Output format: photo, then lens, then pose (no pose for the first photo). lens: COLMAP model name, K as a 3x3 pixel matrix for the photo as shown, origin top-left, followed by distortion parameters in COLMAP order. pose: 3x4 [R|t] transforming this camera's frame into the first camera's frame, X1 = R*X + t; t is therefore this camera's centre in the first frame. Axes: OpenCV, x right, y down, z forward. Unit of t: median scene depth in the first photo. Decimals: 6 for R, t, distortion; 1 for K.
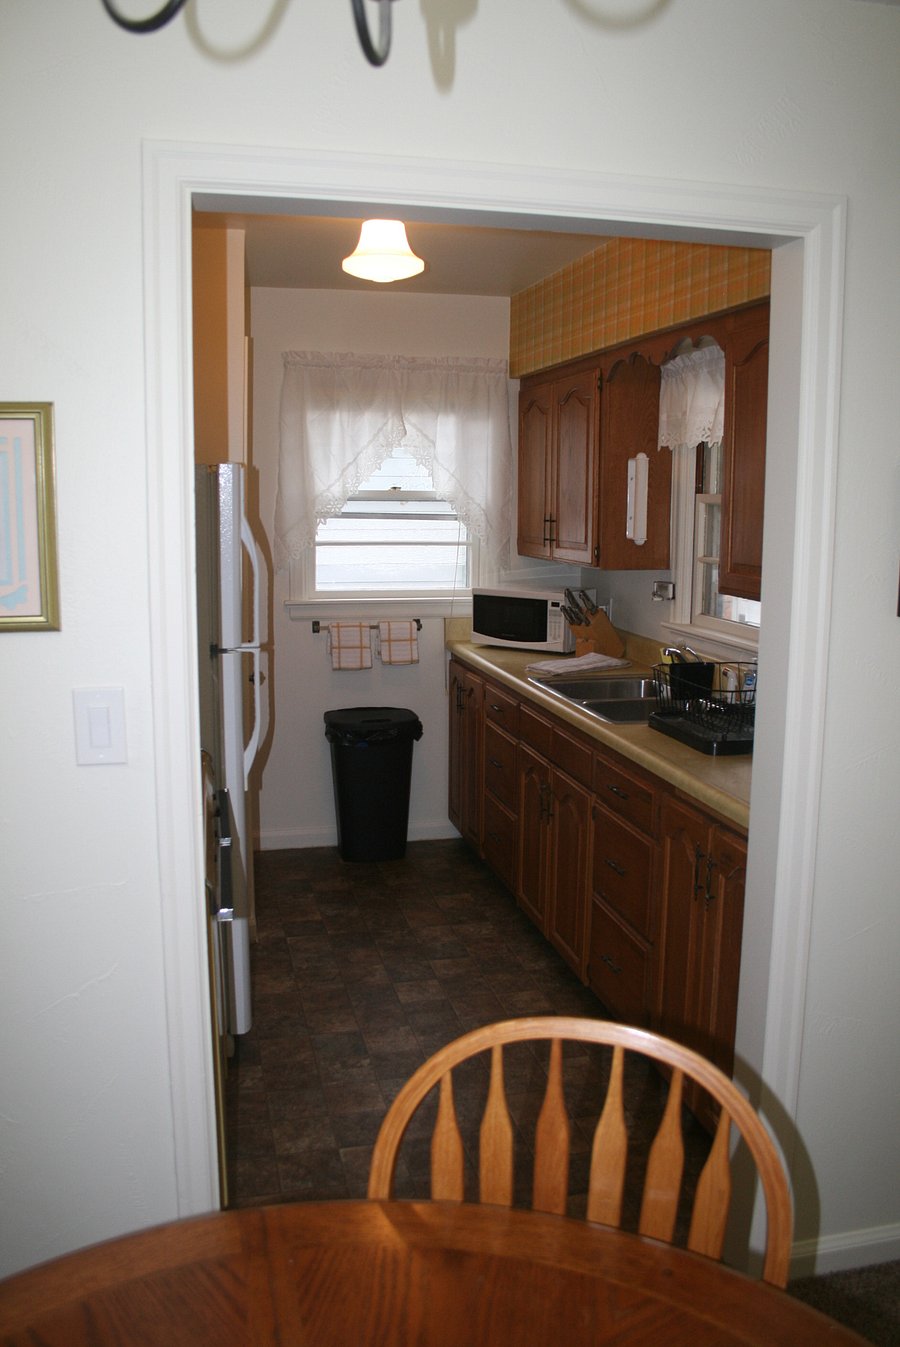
lens RADIAL K [[1163.4, 0, 450.0], [0, 1163.4, 673.5], [0, 0, 1]] dist [-0.080384, 0.005277]
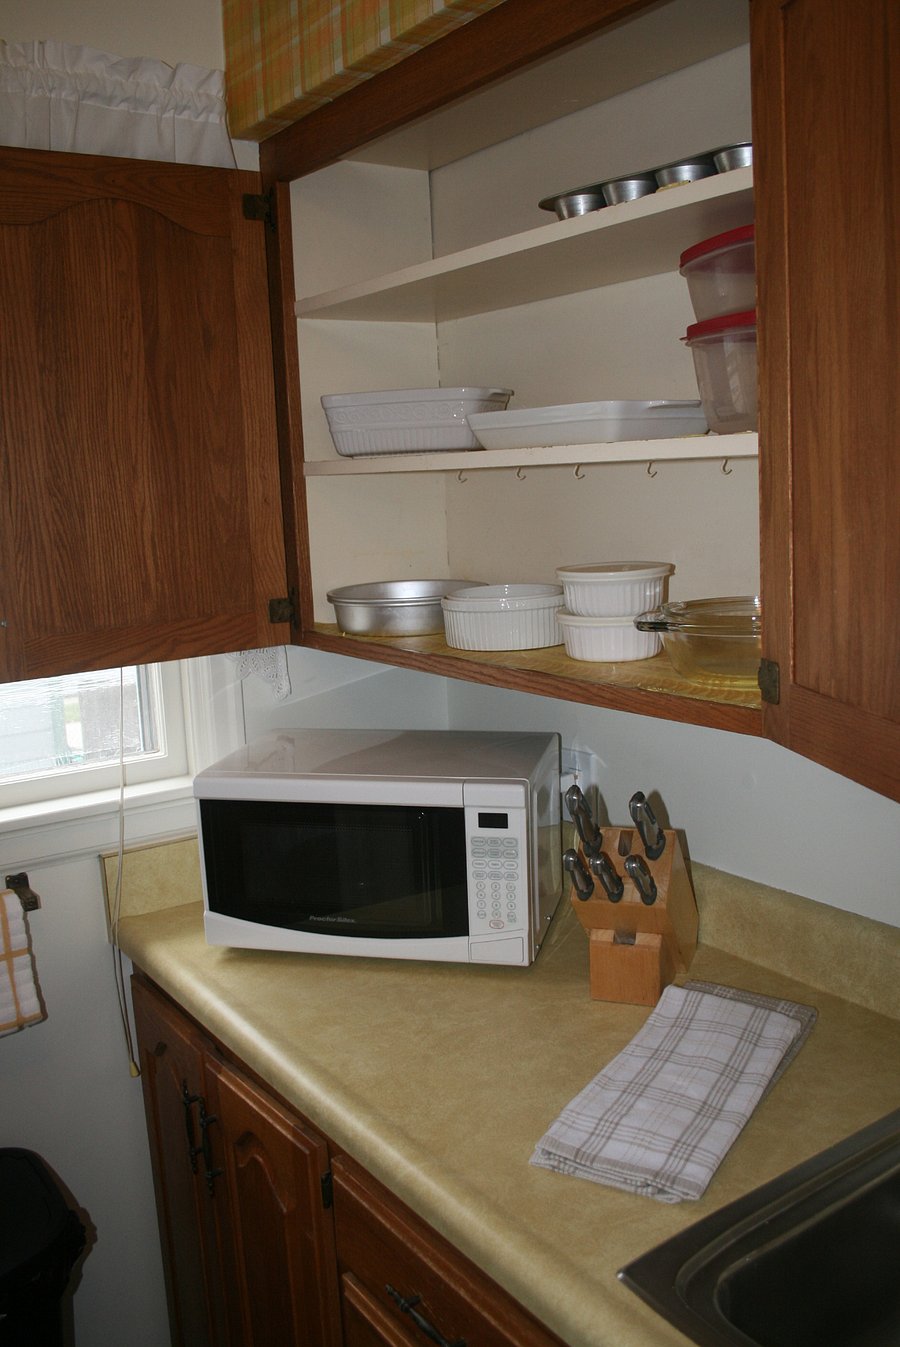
lens RADIAL K [[1163.4, 0, 450.0], [0, 1163.4, 673.5], [0, 0, 1]] dist [-0.080384, 0.005277]
pose [[0.927805, -0.110978, 0.356178, -0.024727], [0.108762, 0.993720, 0.026311, -0.102819], [-0.356861, 0.014327, 0.934048, 0.681765]]
